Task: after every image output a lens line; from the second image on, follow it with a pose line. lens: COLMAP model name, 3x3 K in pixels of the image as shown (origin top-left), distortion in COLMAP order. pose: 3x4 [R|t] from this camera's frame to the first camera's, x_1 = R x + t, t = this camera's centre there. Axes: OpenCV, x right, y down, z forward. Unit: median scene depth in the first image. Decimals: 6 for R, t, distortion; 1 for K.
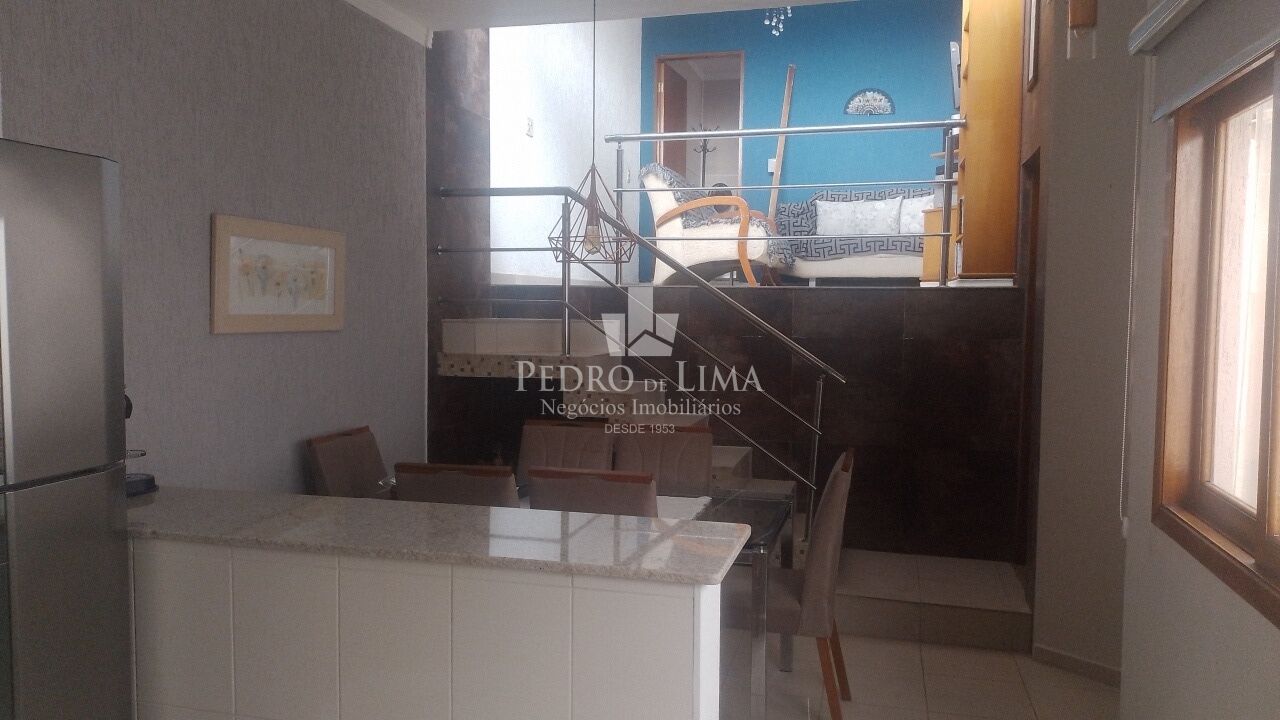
lens RADIAL K [[940.9, 0, 633.6], [0, 940.9, 353.8], [0, 0, 1]] dist [0.123376, -0.206139]
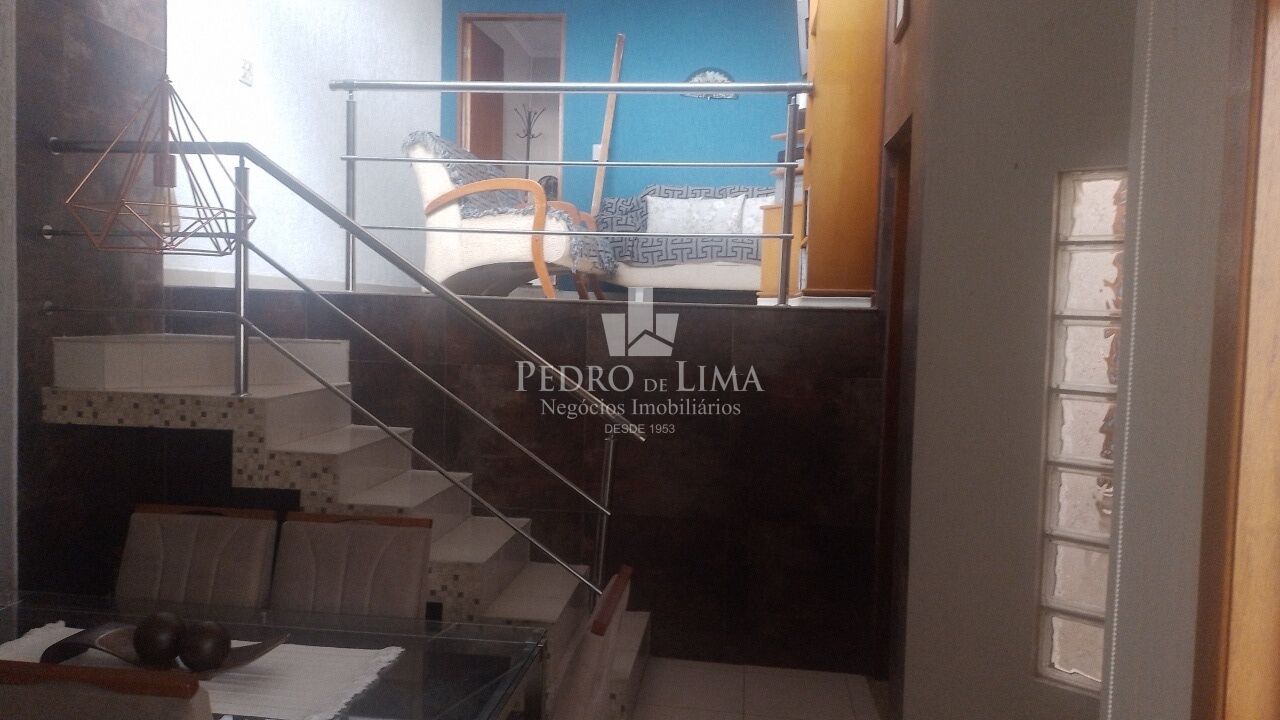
lens RADIAL K [[940.9, 0, 633.6], [0, 940.9, 353.8], [0, 0, 1]] dist [0.123376, -0.206139]
pose [[0.989732, 0.015278, 0.142115, 0.096696], [-0.014570, 0.999876, -0.006022, -0.024471], [-0.142189, 0.003890, 0.989832, 0.259817]]
